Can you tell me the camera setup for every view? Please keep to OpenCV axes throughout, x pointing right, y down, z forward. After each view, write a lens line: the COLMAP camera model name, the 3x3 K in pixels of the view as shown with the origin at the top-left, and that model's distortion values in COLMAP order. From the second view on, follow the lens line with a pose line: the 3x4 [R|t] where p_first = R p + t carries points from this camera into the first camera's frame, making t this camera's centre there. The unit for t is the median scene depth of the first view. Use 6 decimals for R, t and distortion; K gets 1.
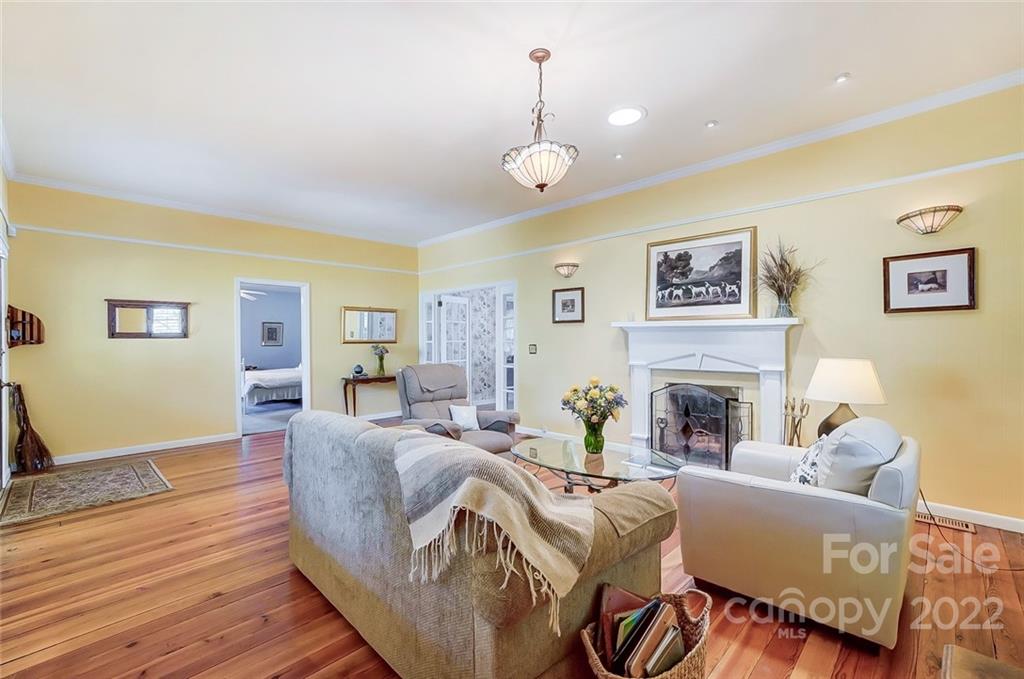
lens RADIAL K [[443.3, 0, 510.7], [0, 443.3, 339.9], [0, 0, 1]] dist [0.000048, 0.000569]
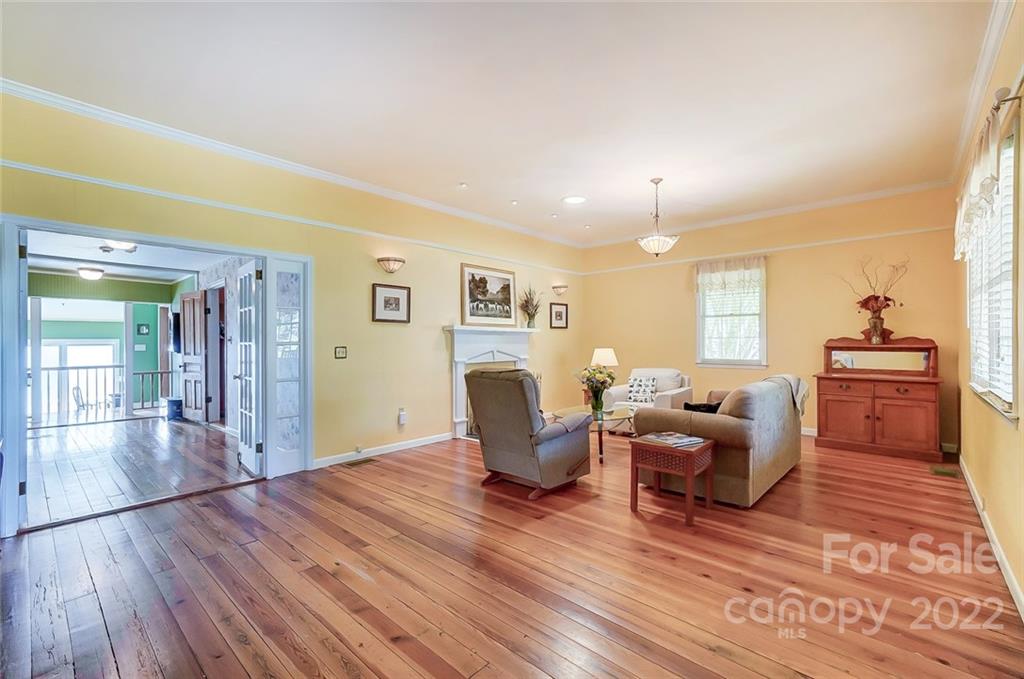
lens RADIAL K [[443.3, 0, 510.7], [0, 443.3, 339.9], [0, 0, 1]] dist [0.000048, 0.000569]
pose [[-0.048803, -0.000019, 0.998808, -0.997941], [-0.000281, 1.000000, 0.000005, -0.003126], [-0.998808, -0.000280, -0.048803, 0.993491]]
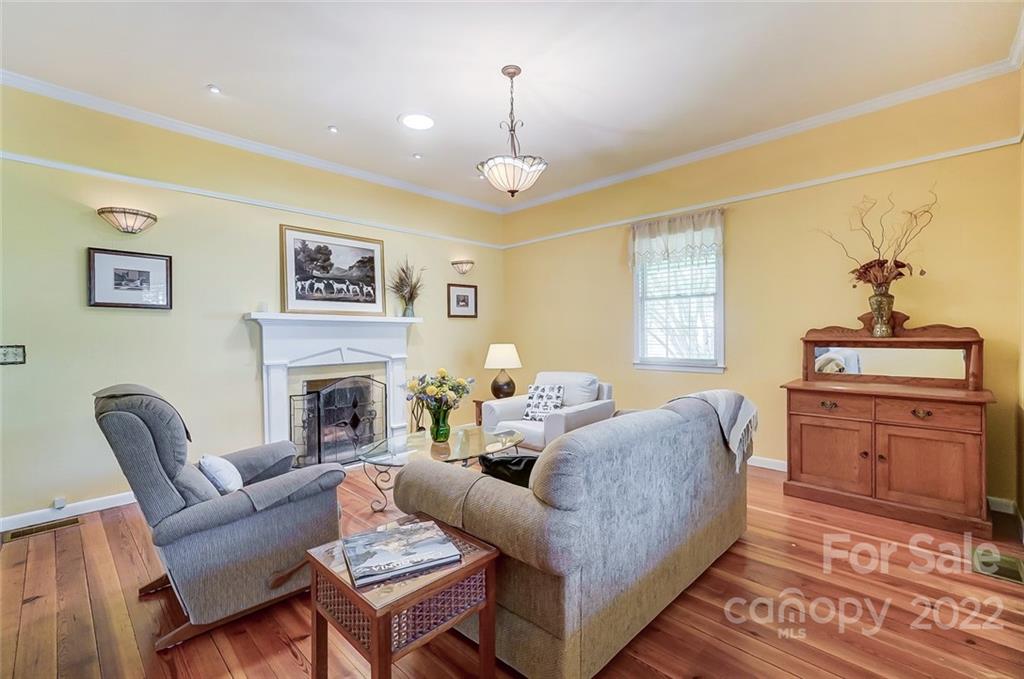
lens RADIAL K [[443.3, 0, 510.7], [0, 443.3, 339.9], [0, 0, 1]] dist [0.000048, 0.000569]
pose [[-0.017326, -0.016342, 0.999716, -0.611229], [0.005749, 0.999848, 0.016444, -0.002395], [-0.999833, 0.006032, -0.017229, 0.609590]]
